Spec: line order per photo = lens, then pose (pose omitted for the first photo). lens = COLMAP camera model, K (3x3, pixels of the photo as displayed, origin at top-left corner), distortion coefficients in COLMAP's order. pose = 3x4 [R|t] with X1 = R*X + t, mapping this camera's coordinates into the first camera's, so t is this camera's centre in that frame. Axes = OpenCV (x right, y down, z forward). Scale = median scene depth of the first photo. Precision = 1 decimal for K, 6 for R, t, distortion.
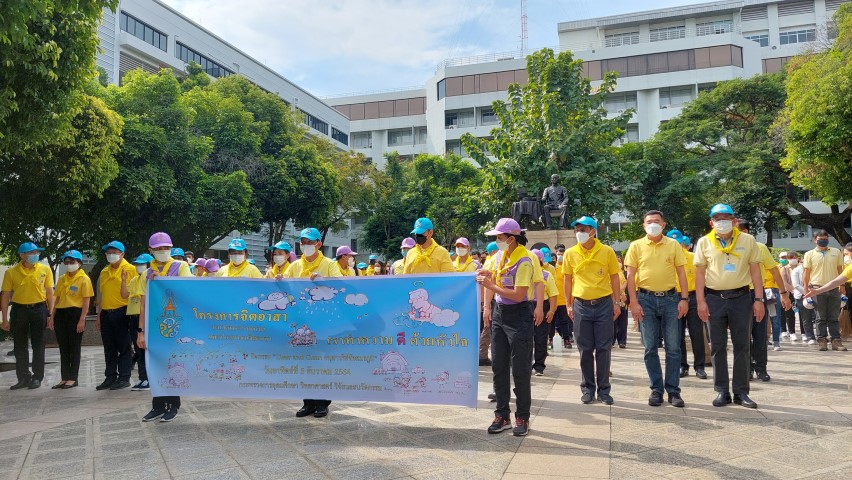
lens RADIAL K [[578.5, 0, 426.0], [0, 578.5, 240.0], [0, 0, 1]] dist [0.066243, -0.000781]
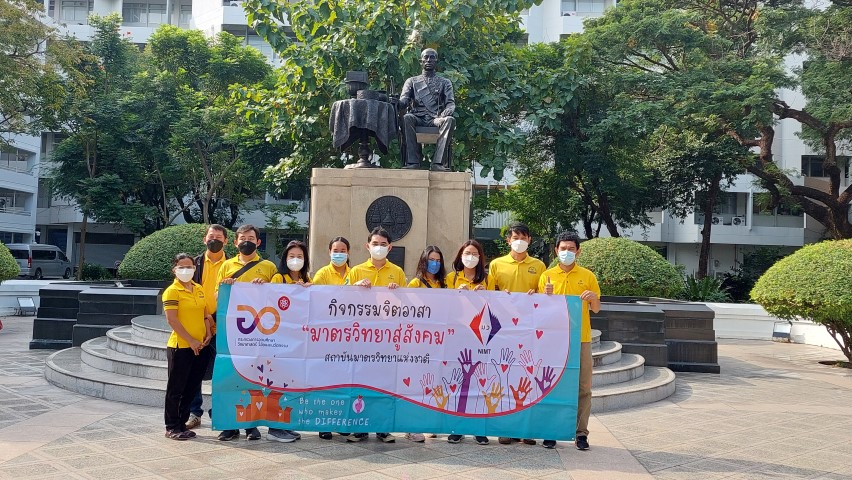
lens RADIAL K [[578.5, 0, 426.0], [0, 578.5, 240.0], [0, 0, 1]] dist [0.066243, -0.000781]
pose [[0.946465, 0.056953, 0.317743, 0.056513], [-0.072708, 0.996631, 0.037939, 0.012478], [-0.314512, -0.059010, 0.947417, 0.381958]]
